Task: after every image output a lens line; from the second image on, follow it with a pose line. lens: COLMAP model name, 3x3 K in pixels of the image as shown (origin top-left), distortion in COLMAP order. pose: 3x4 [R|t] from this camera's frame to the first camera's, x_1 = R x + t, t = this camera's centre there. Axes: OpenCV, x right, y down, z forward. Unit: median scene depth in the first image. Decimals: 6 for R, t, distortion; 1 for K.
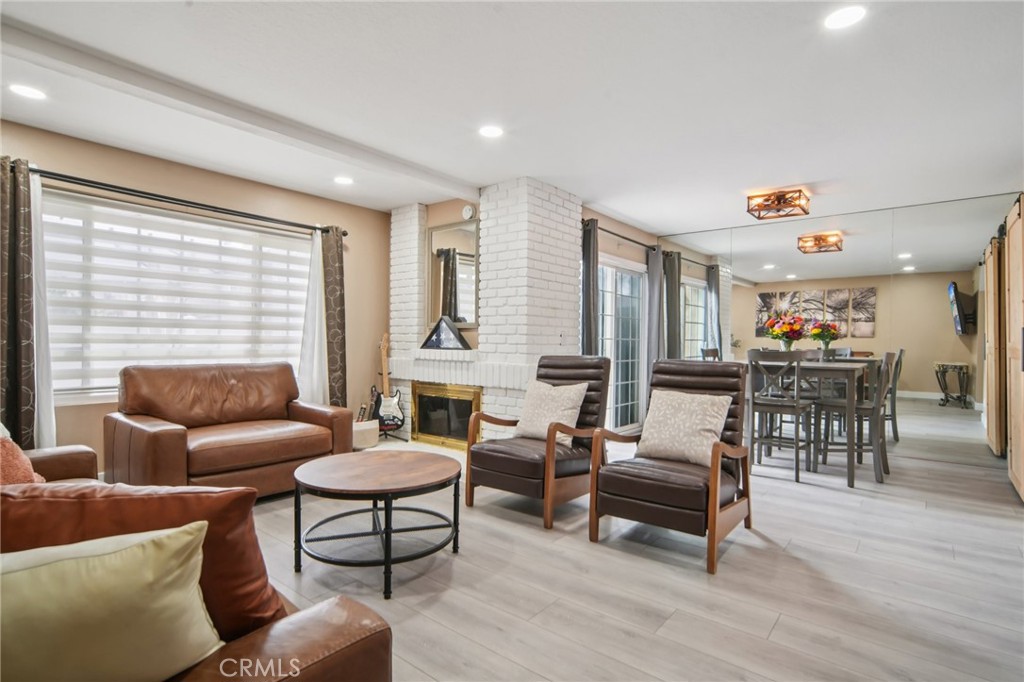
lens RADIAL K [[525.8, 0, 505.7], [0, 525.8, 347.2], [0, 0, 1]] dist [-0.011839, 0.001478]
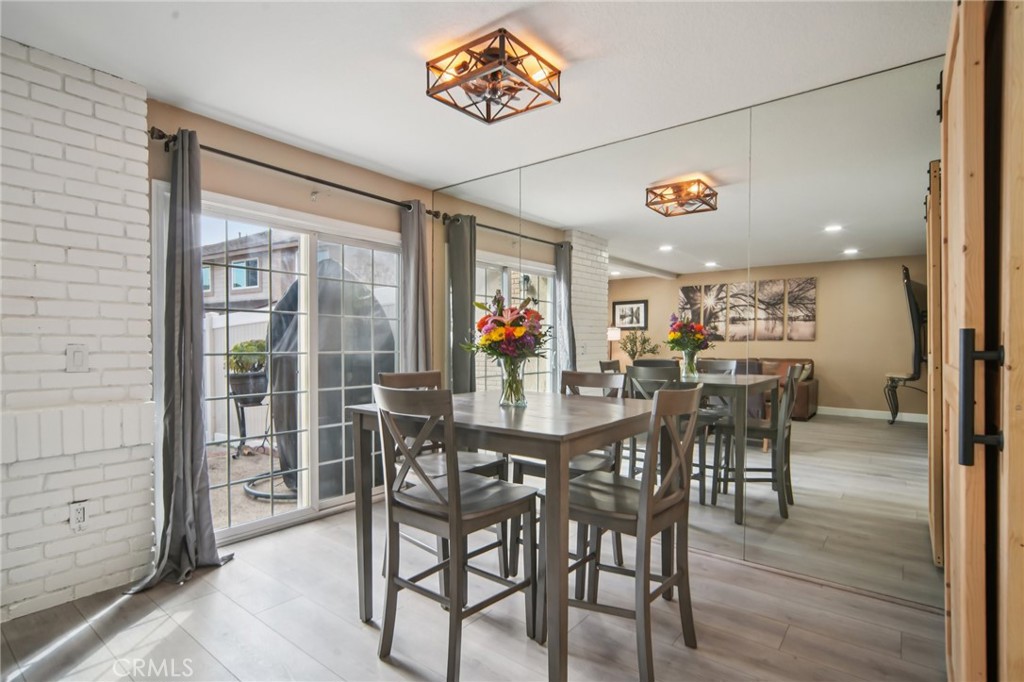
lens RADIAL K [[525.8, 0, 511.1], [0, 525.8, 344.5], [0, 0, 1]] dist [-0.011839, 0.001478]
pose [[0.999587, -0.010315, 0.026838, 0.223468], [0.010588, 0.999893, -0.010070, -0.009344], [-0.026731, 0.010350, 0.999589, 0.219411]]
